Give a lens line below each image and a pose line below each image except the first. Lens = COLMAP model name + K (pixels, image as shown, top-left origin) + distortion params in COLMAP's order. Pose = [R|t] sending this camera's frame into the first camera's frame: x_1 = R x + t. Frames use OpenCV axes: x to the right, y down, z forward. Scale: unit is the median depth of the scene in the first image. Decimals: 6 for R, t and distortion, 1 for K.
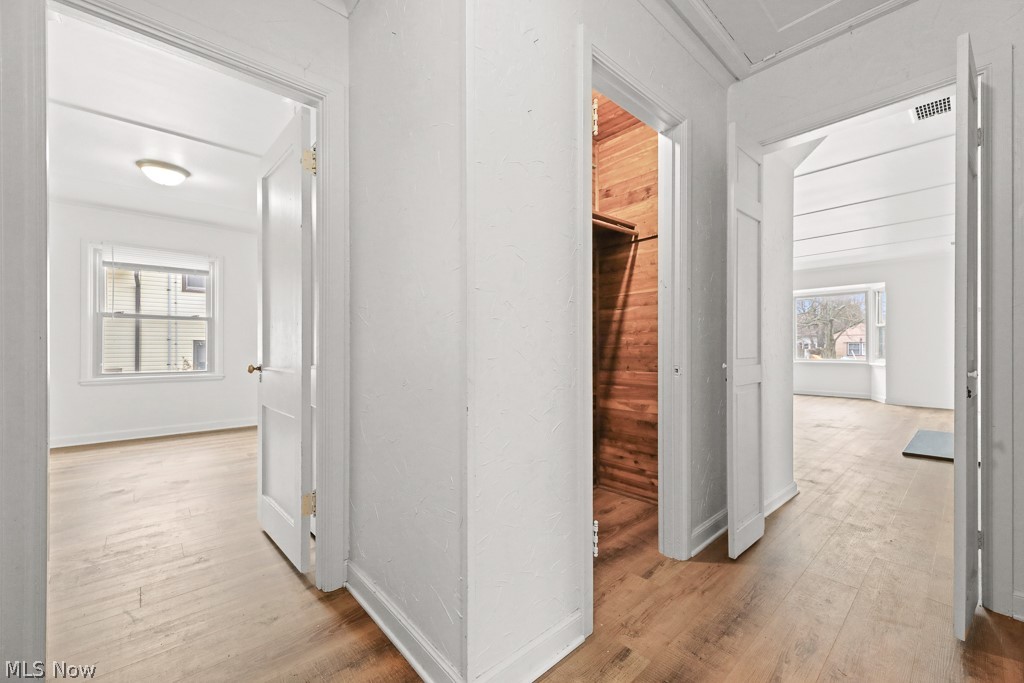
lens RADIAL K [[409.3, 0, 519.6], [0, 409.3, 340.5], [0, 0, 1]] dist [0.003396, 0.000150]
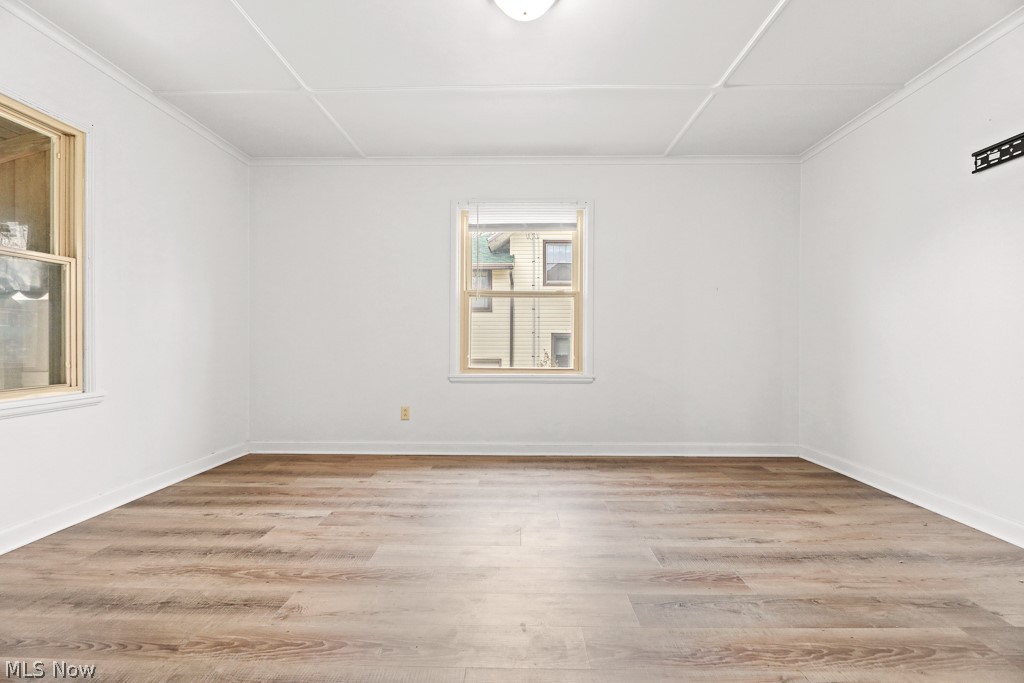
lens RADIAL K [[409.3, 0, 513.6], [0, 409.3, 340.3], [0, 0, 1]] dist [0.003396, 0.000150]
pose [[0.726858, 0.000999, -0.686787, -0.355233], [0.005320, 0.999961, 0.007085, 0.019396], [0.686767, -0.008804, 0.726824, 0.418210]]
